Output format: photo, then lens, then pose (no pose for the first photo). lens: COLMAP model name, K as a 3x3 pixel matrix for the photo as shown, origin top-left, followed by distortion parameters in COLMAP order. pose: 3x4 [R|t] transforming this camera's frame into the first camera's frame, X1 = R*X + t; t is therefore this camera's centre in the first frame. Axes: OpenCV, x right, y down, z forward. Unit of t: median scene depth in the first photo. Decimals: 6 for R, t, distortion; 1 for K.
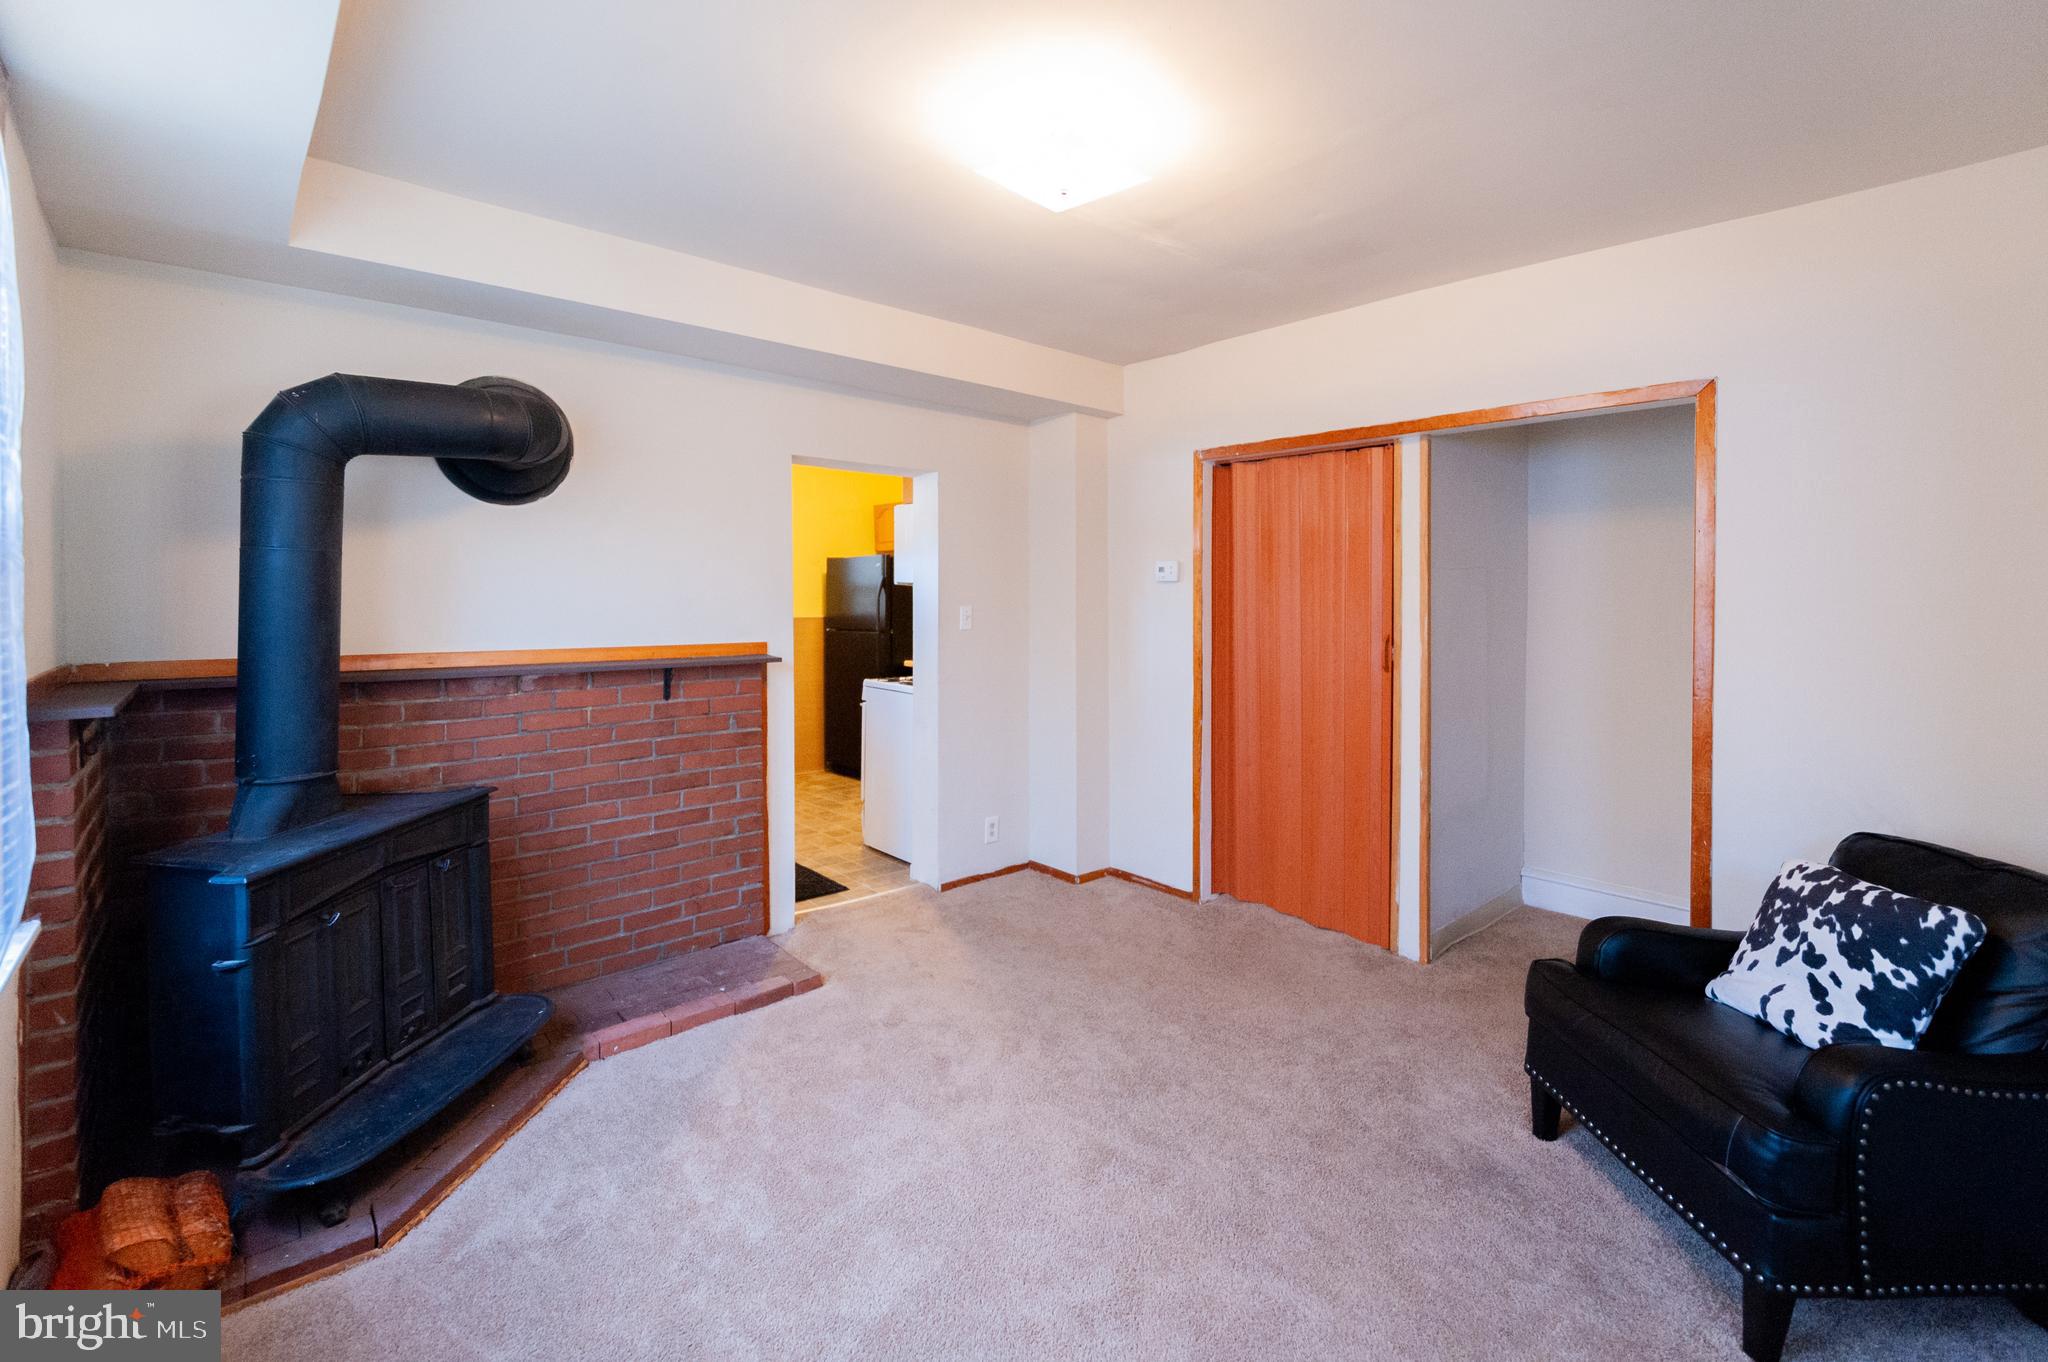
lens RADIAL K [[897.9, 0, 1028.4], [0, 897.9, 588.3], [0, 0, 1]] dist [-0.001127, -0.000297]
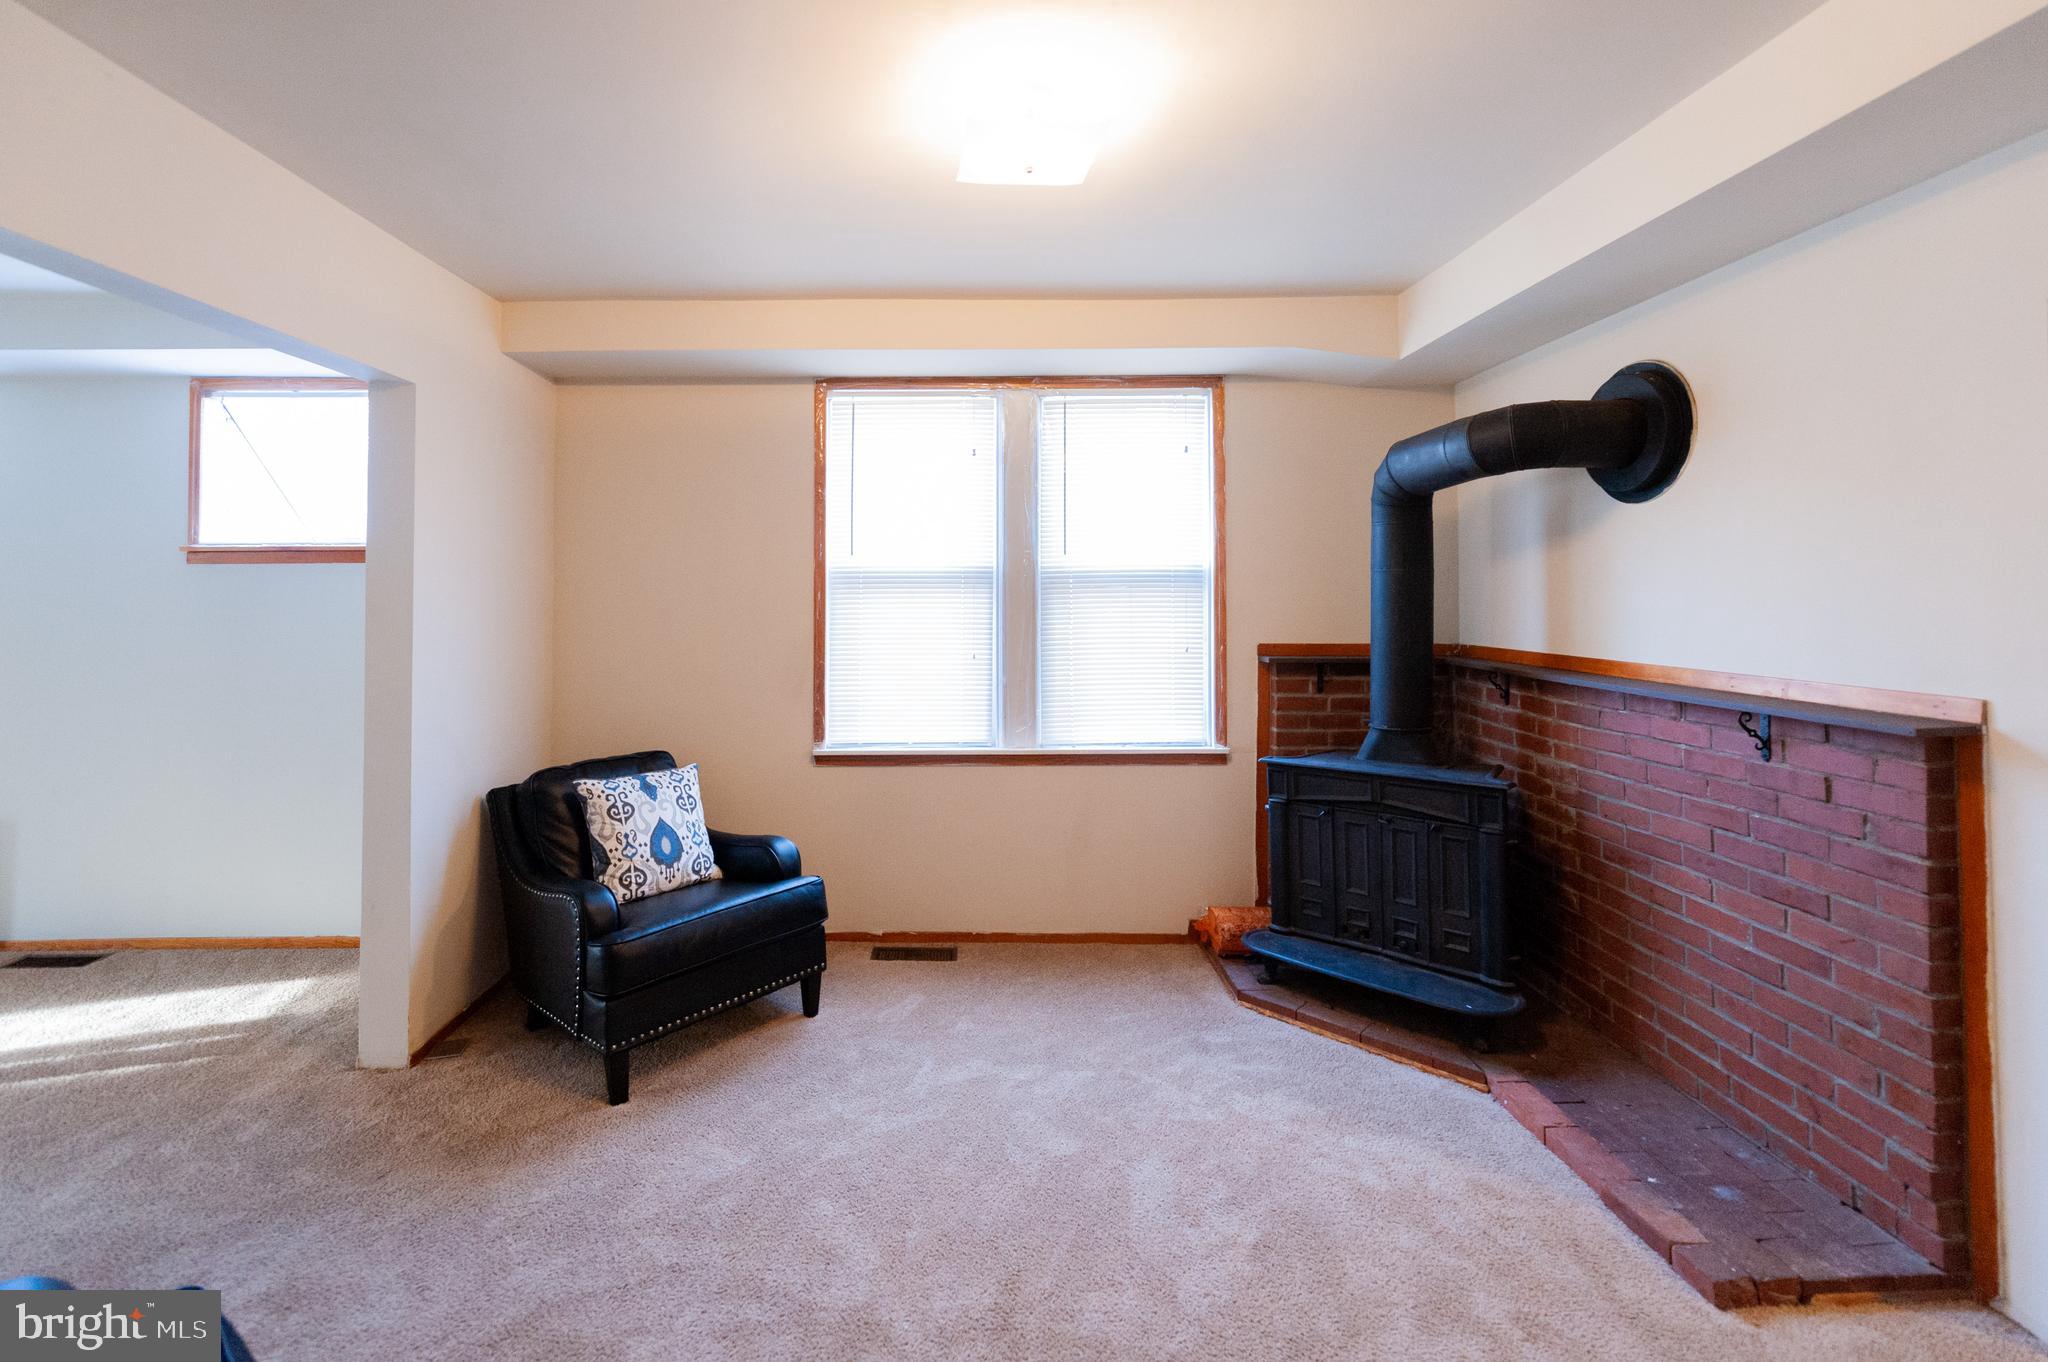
lens RADIAL K [[897.9, 0, 1028.4], [0, 897.9, 588.3], [0, 0, 1]] dist [-0.001127, -0.000297]
pose [[-0.621070, -0.010979, -0.783679, 0.539757], [0.000497, 0.999896, -0.014401, 0.007652], [0.783755, -0.009333, -0.621000, 1.159033]]
